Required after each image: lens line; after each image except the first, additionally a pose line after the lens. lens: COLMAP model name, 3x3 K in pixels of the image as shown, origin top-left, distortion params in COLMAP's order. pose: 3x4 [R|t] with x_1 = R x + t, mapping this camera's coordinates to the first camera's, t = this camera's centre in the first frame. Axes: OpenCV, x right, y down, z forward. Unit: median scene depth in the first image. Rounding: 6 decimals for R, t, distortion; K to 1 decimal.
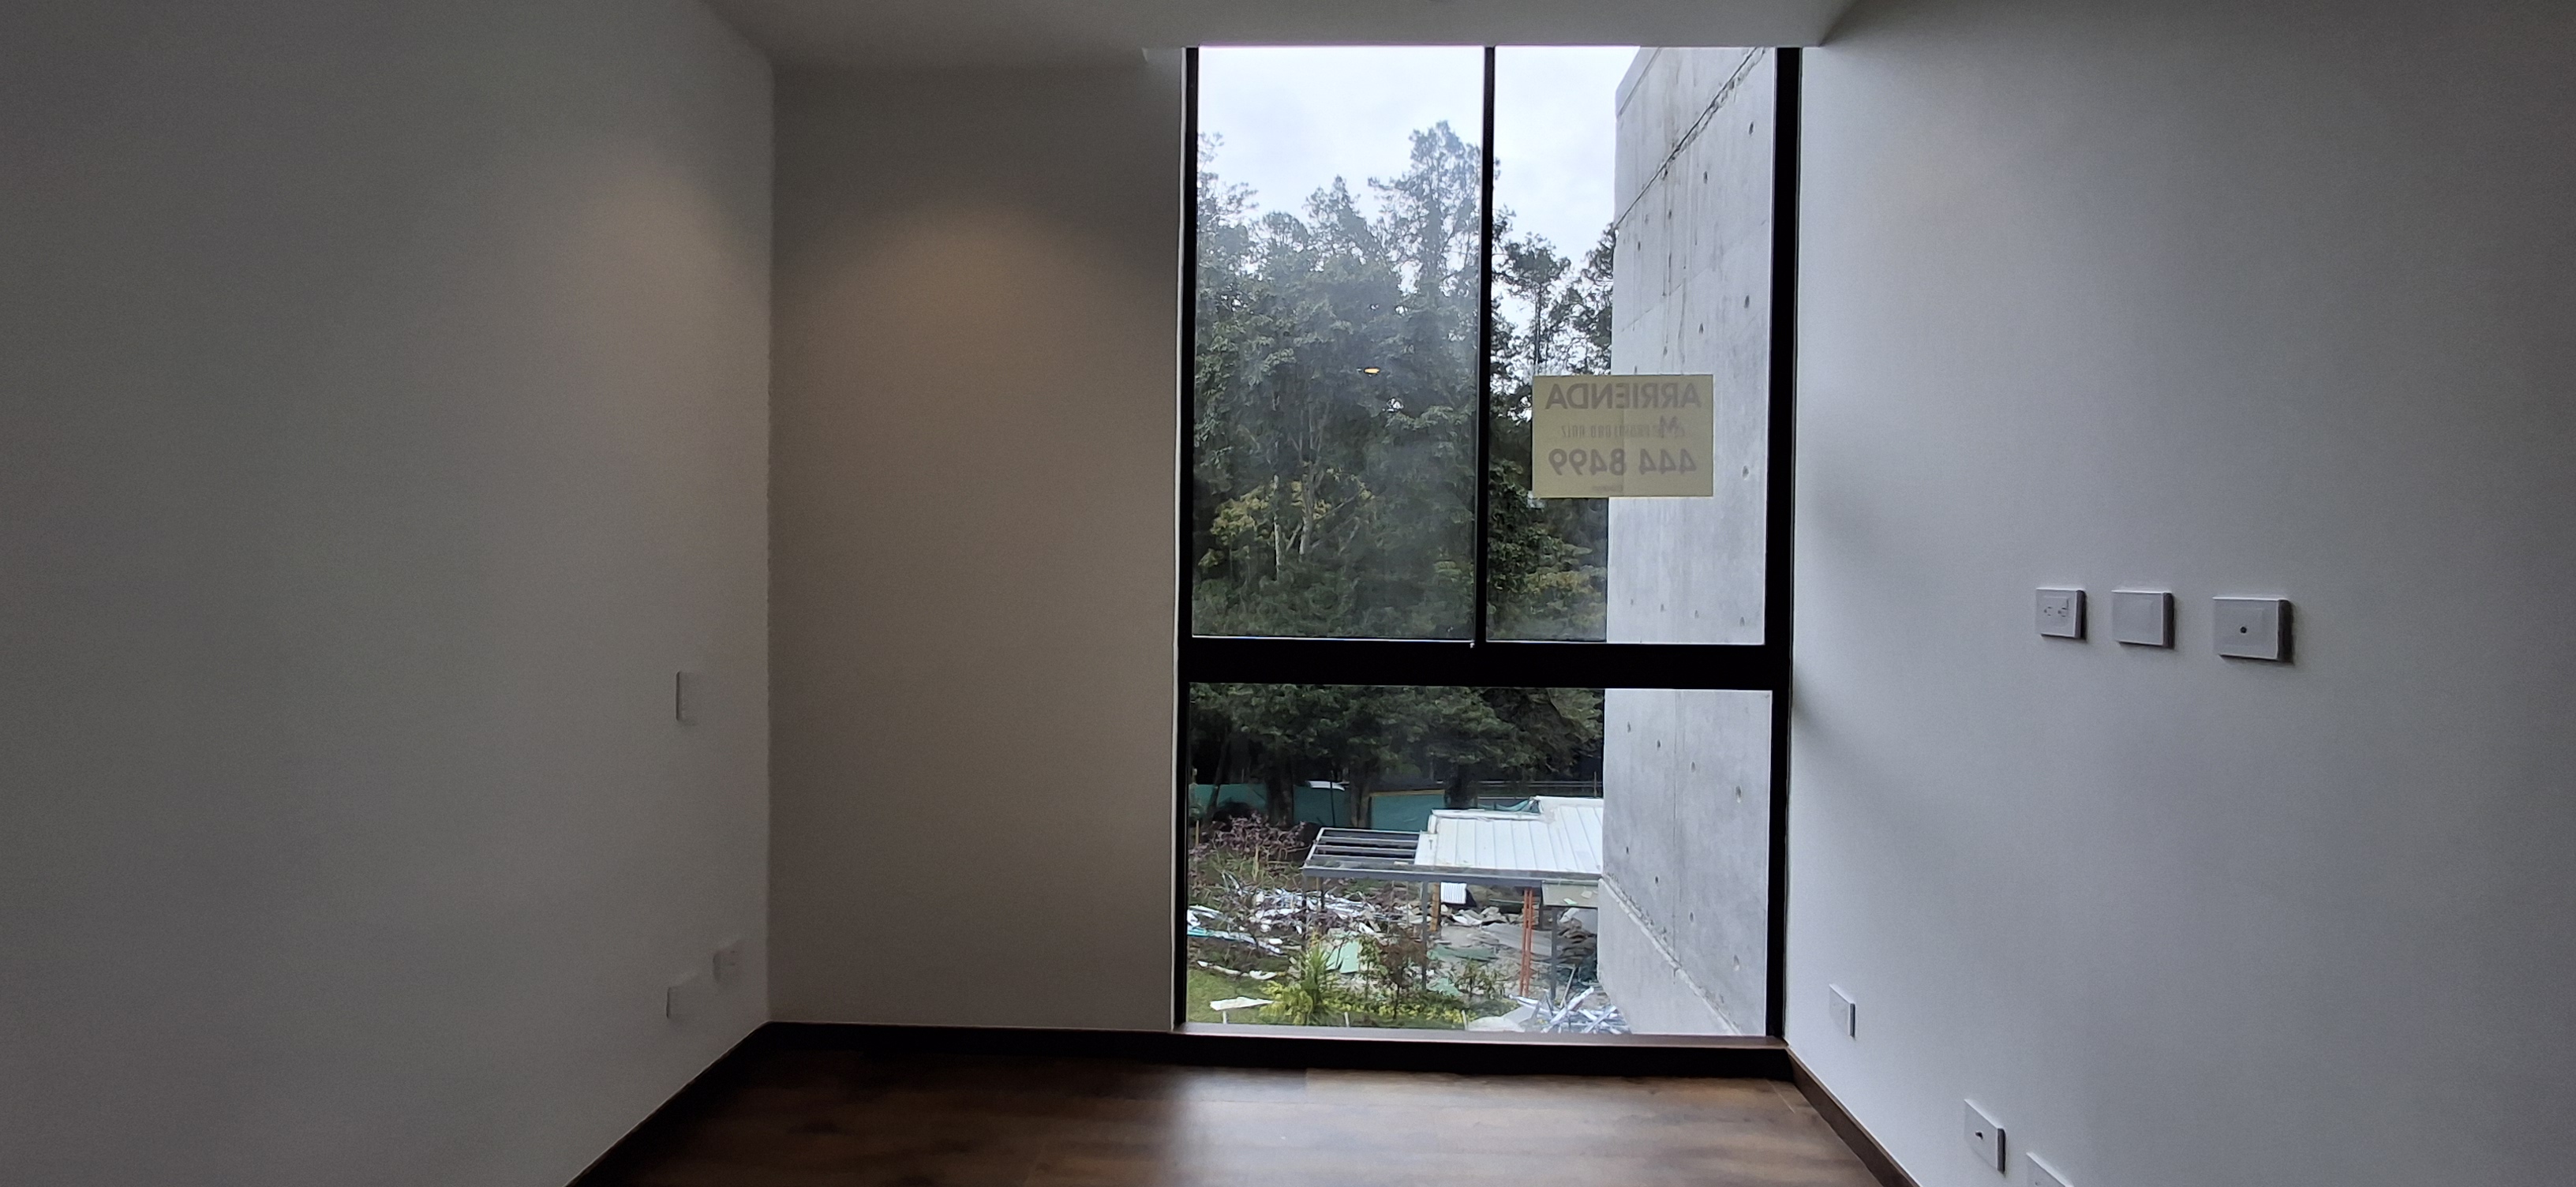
lens RADIAL K [[1186.3, 0, 1288.0], [0, 1186.3, 593.5], [0, 0, 1]] dist [-0.000854, -0.000238]
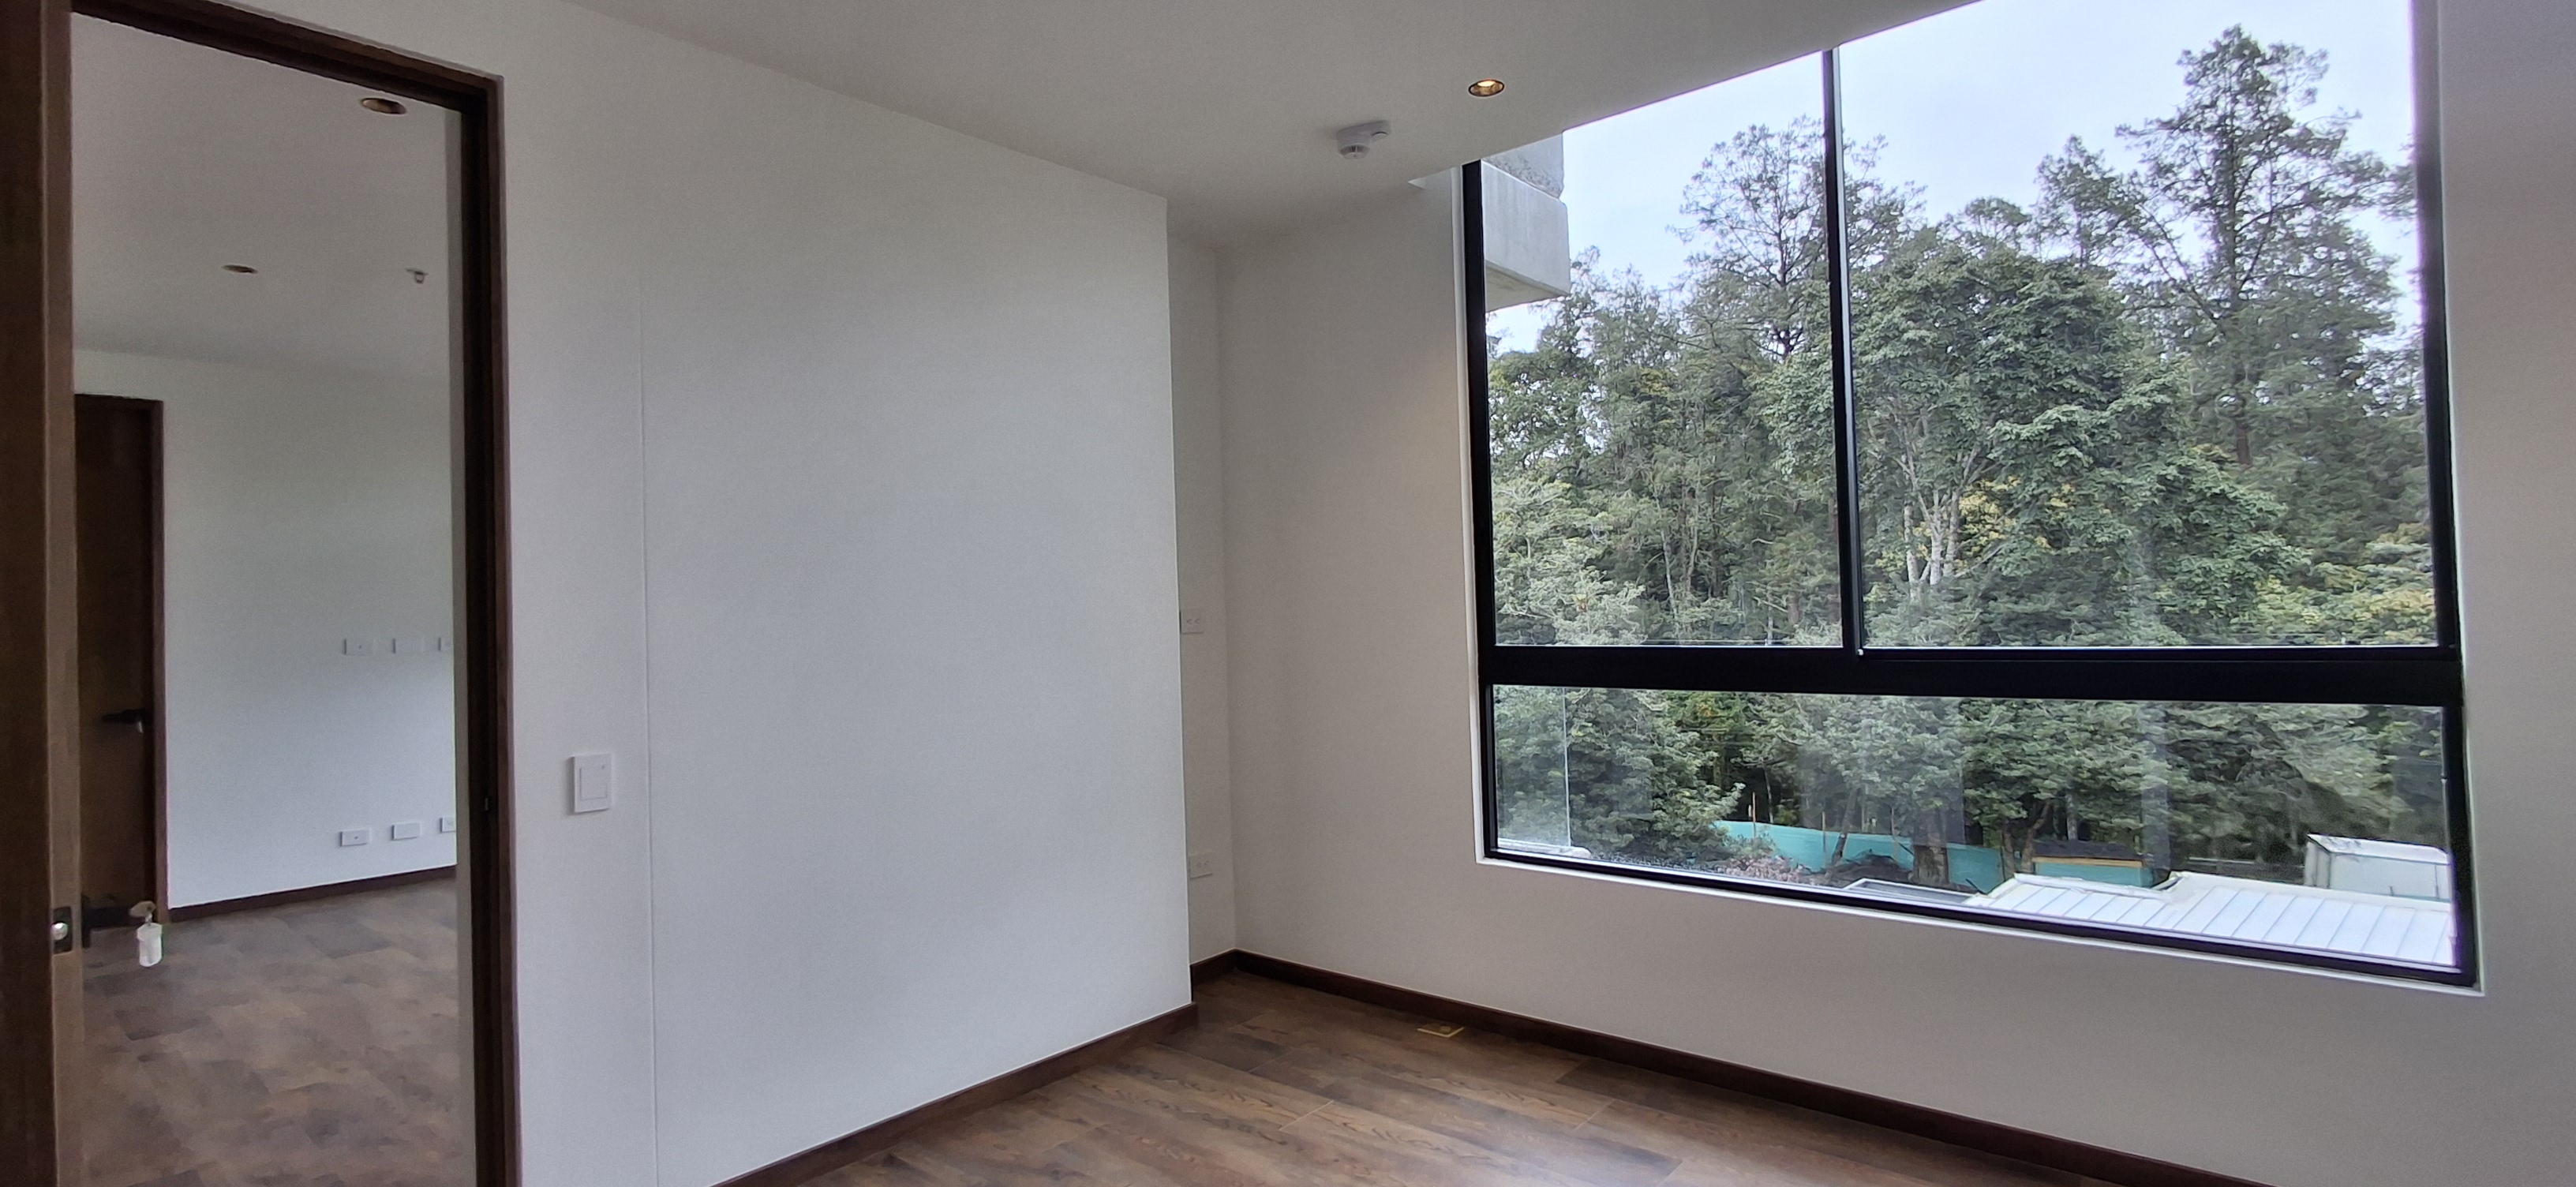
lens RADIAL K [[1186.3, 0, 1288.0], [0, 1186.3, 593.5], [0, 0, 1]] dist [-0.000854, -0.000238]
pose [[0.773988, -0.045182, -0.631586, 0.210273], [0.019072, 0.998662, -0.048070, 0.008304], [0.632913, 0.025160, 0.773814, -0.004334]]
